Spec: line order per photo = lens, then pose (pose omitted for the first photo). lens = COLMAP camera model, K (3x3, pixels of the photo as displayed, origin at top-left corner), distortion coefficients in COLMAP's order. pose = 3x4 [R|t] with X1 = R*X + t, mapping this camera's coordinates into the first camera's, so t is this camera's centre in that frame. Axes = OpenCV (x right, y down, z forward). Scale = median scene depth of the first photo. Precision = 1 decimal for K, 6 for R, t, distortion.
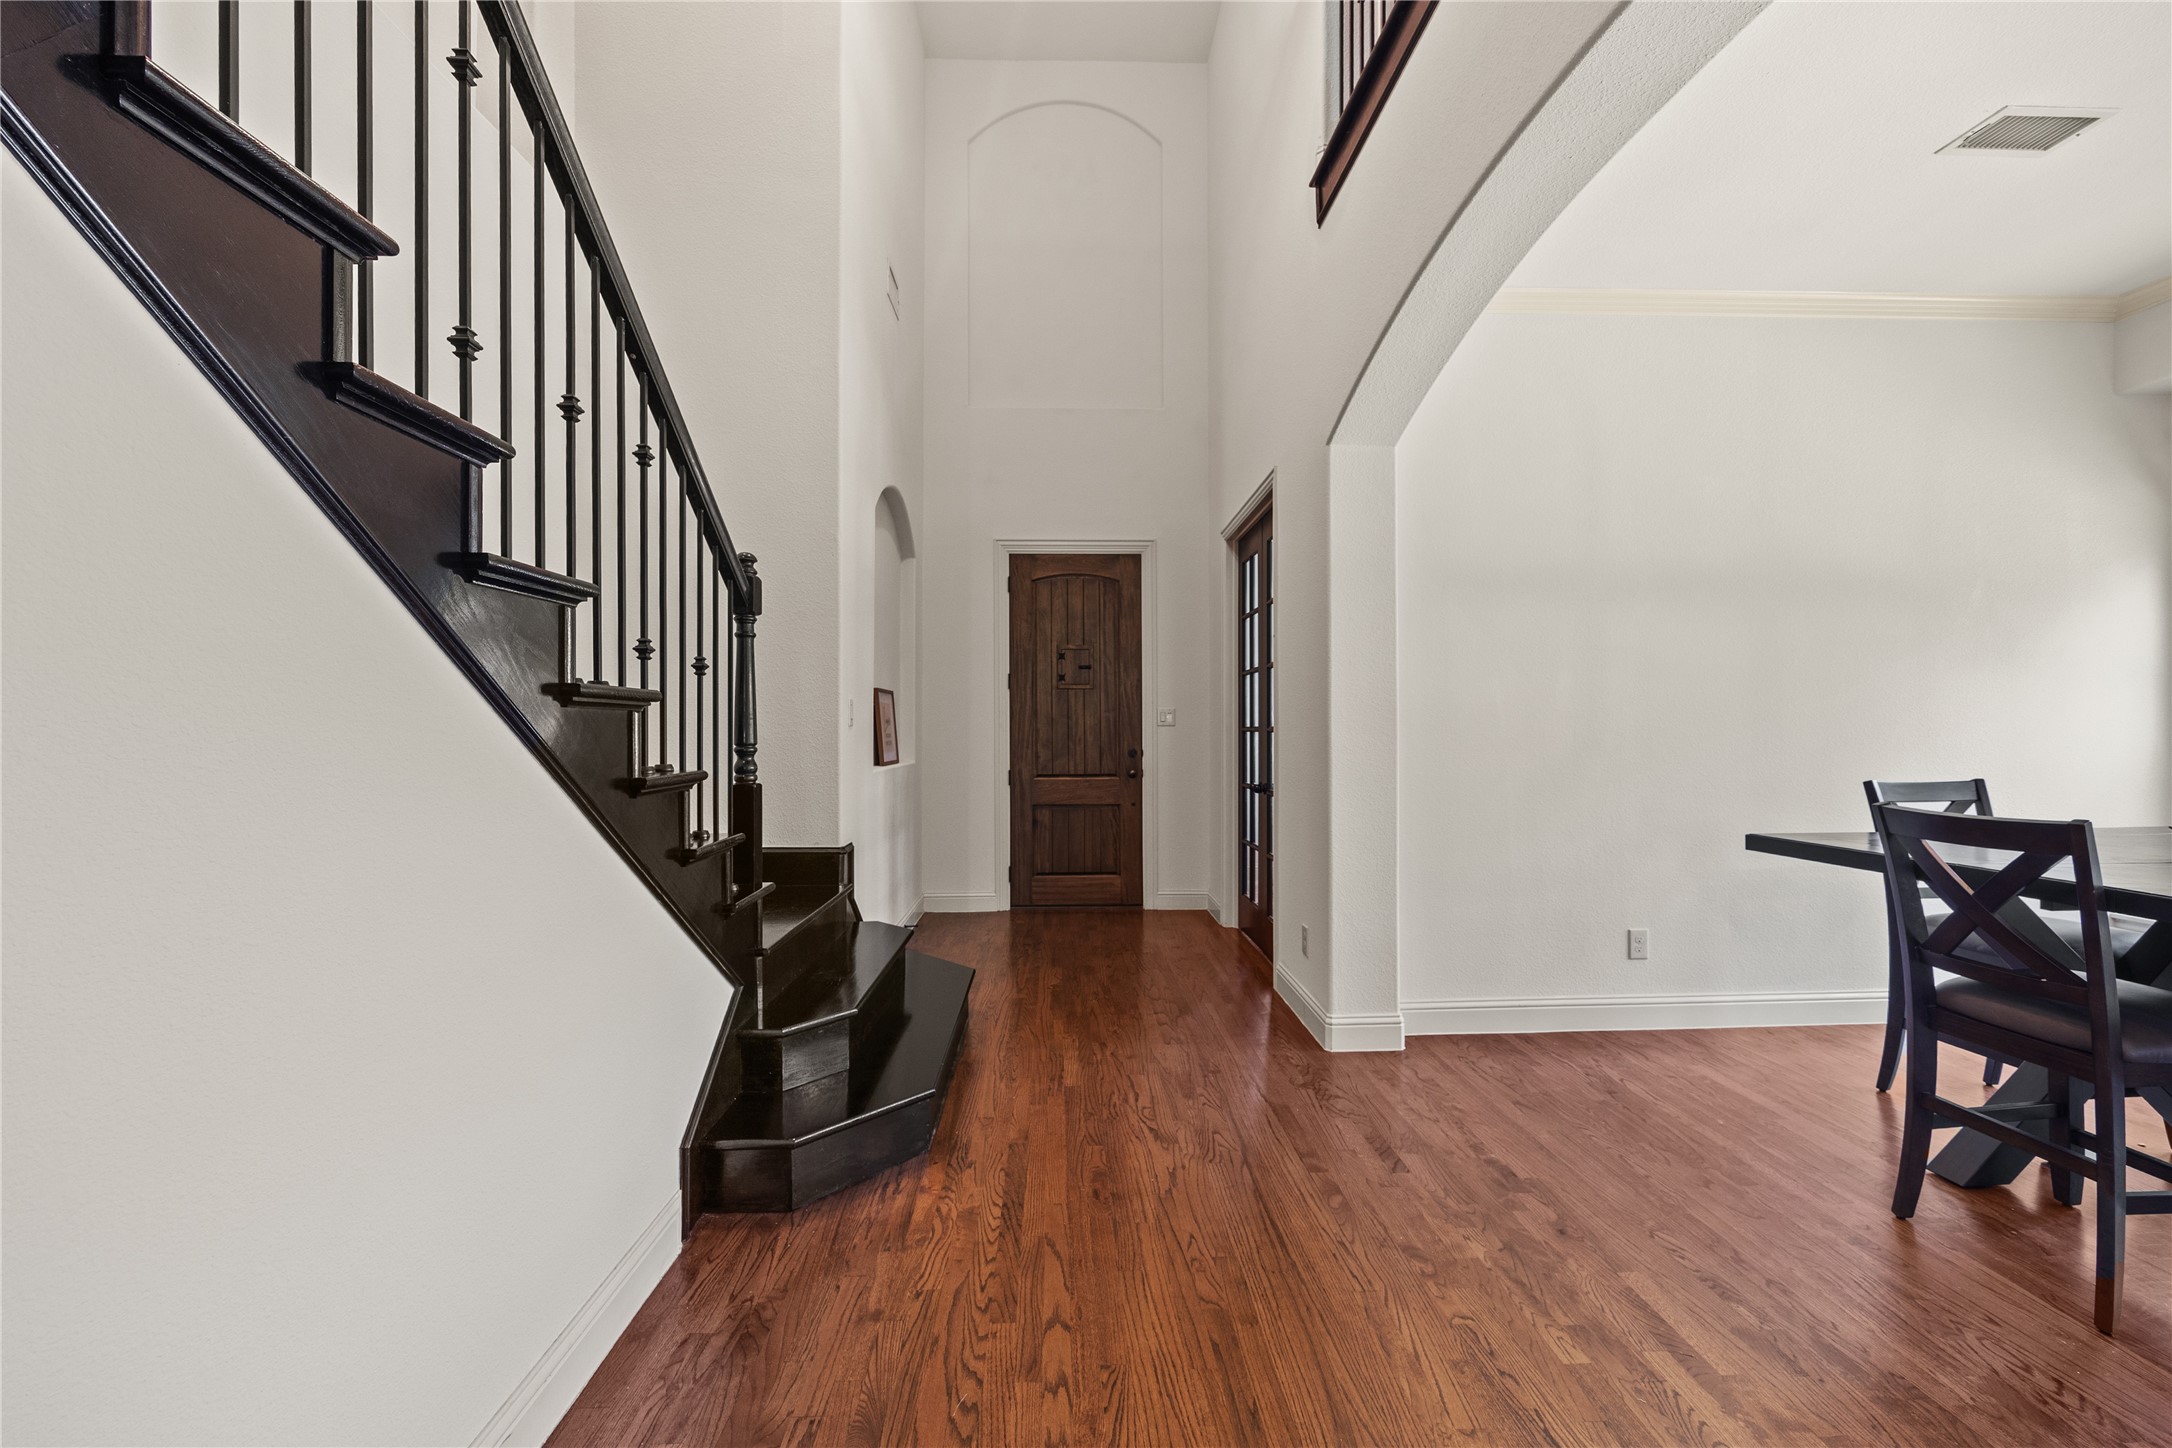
lens RADIAL K [[847.6, 0, 1086.4], [0, 847.6, 727.9], [0, 0, 1]] dist [0.000553, -0.000132]
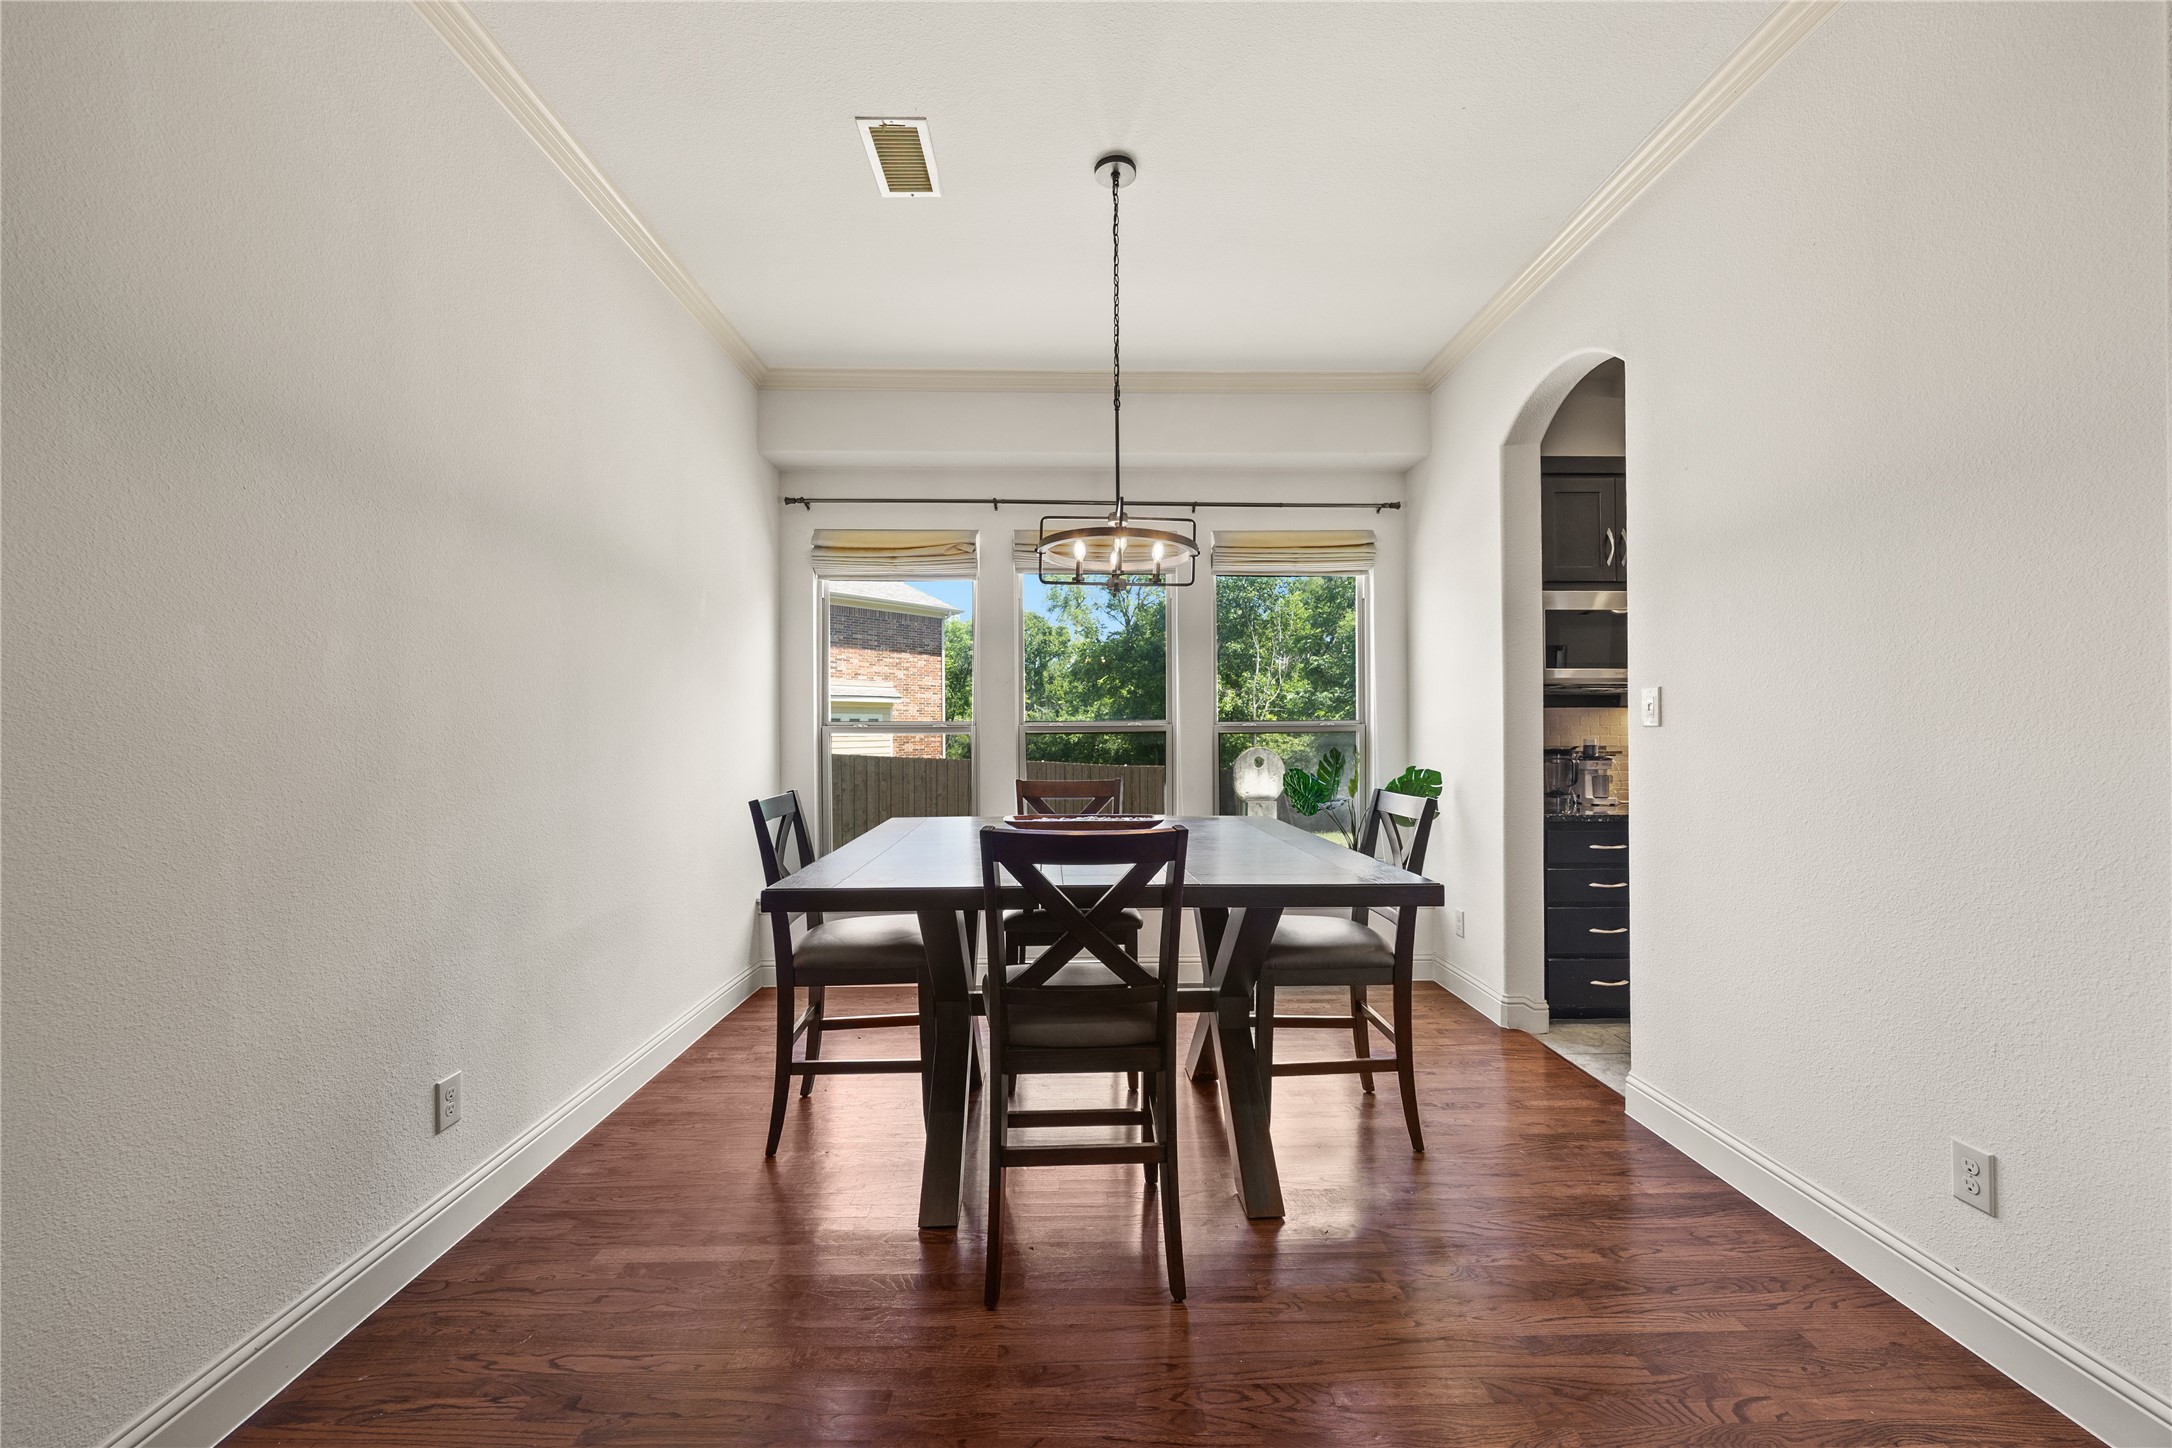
lens RADIAL K [[847.6, 0, 1087.9], [0, 847.6, 731.0], [0, 0, 1]] dist [0.000553, -0.000132]
pose [[0.013230, 0.008175, 0.999879, 0.068294], [0.000772, 0.999966, -0.008186, -0.000035], [-0.999912, 0.000880, 0.013223, 0.626054]]
